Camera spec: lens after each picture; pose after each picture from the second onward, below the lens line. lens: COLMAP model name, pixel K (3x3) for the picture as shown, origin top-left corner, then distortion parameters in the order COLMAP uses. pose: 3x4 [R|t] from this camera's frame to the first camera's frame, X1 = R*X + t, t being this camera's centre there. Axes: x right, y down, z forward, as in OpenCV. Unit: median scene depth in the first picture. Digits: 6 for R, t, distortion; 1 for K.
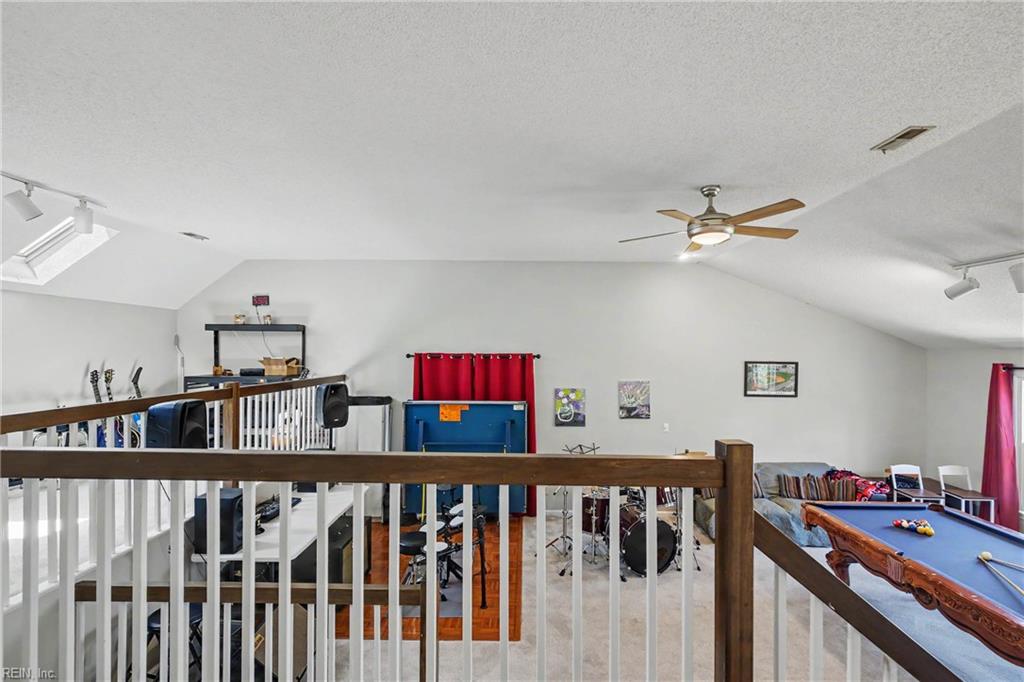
lens RADIAL K [[475.0, 0, 513.7], [0, 475.0, 349.1], [0, 0, 1]] dist [0.003435, -0.001132]
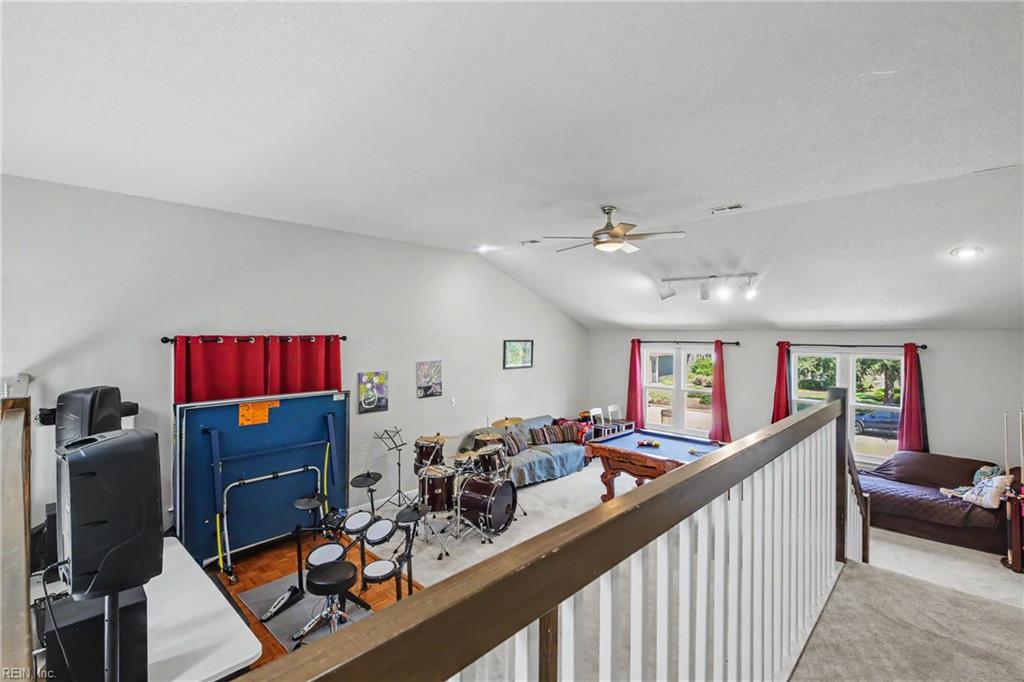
lens RADIAL K [[475.0, 0, 512.9], [0, 475.0, 333.4], [0, 0, 1]] dist [0.003435, -0.001132]
pose [[0.678265, -0.005583, 0.734796, -0.388169], [-0.002867, 0.999943, 0.010244, -0.003742], [-0.734812, -0.009055, 0.678211, 0.163940]]
